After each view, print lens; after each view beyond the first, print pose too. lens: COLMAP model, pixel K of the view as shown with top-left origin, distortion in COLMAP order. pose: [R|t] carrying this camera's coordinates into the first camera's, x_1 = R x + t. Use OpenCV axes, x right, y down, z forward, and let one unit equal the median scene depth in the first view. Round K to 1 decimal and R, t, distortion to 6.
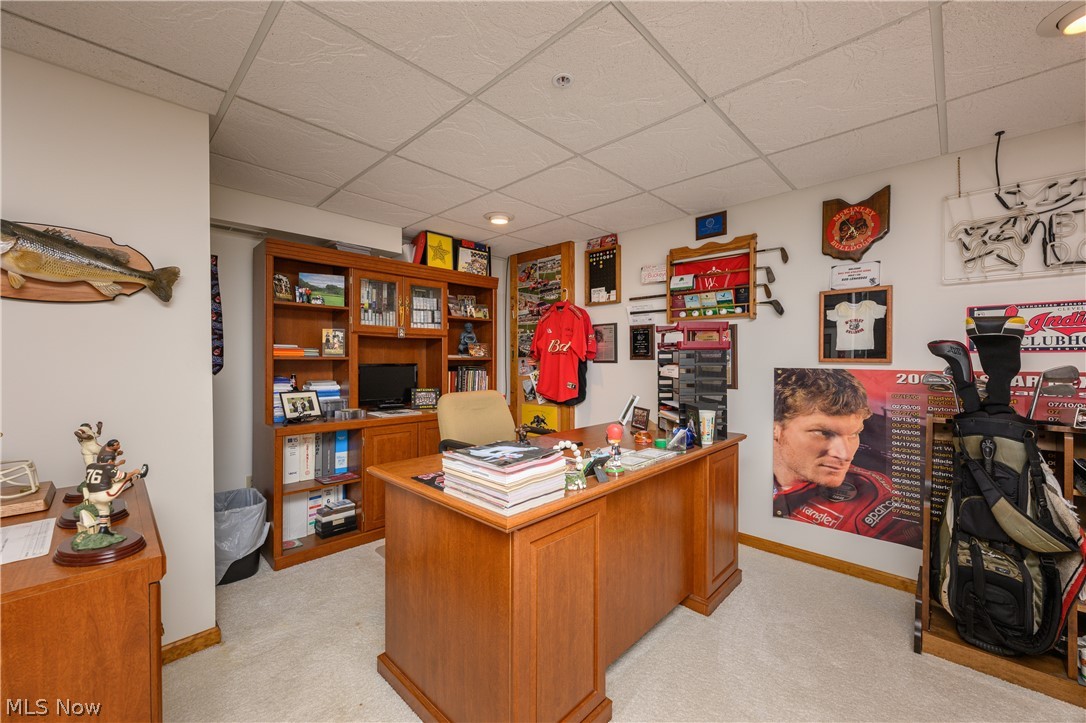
lens RADIAL K [[430.6, 0, 542.0], [0, 430.6, 356.0], [0, 0, 1]] dist [0.001673, 0.000352]
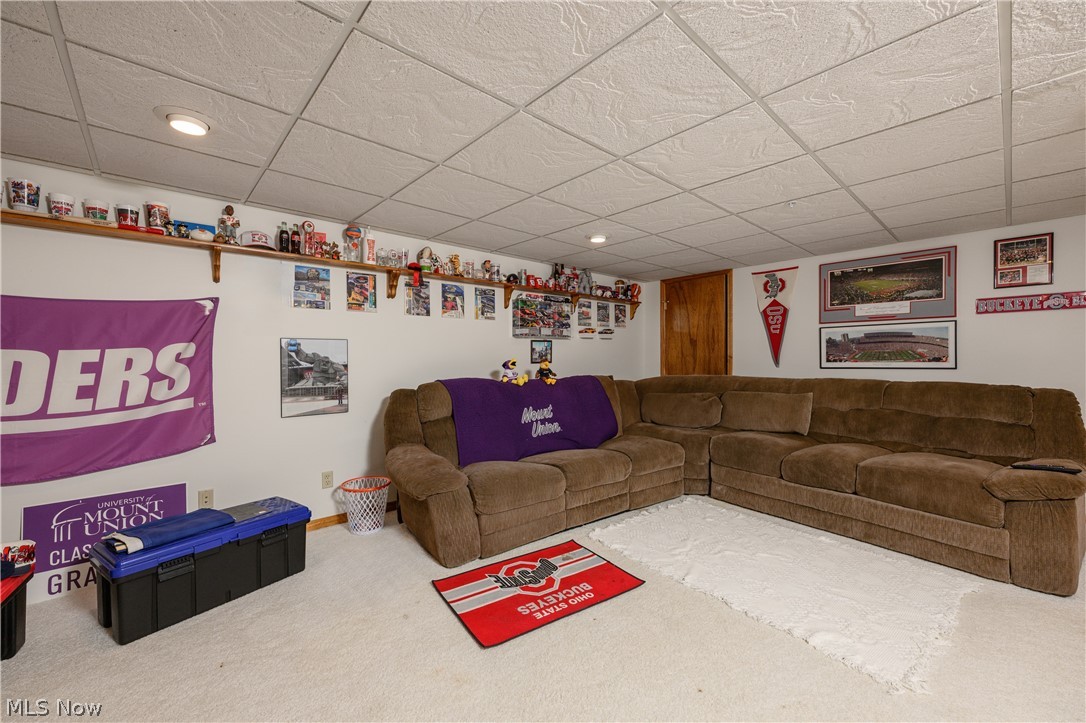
lens RADIAL K [[430.6, 0, 543.6], [0, 430.6, 365.6], [0, 0, 1]] dist [0.001673, 0.000352]
pose [[0.997705, -0.002348, -0.067672, -0.167761], [0.003779, 0.999772, 0.021029, -0.000015], [0.067607, -0.021237, 0.997486, -0.176822]]
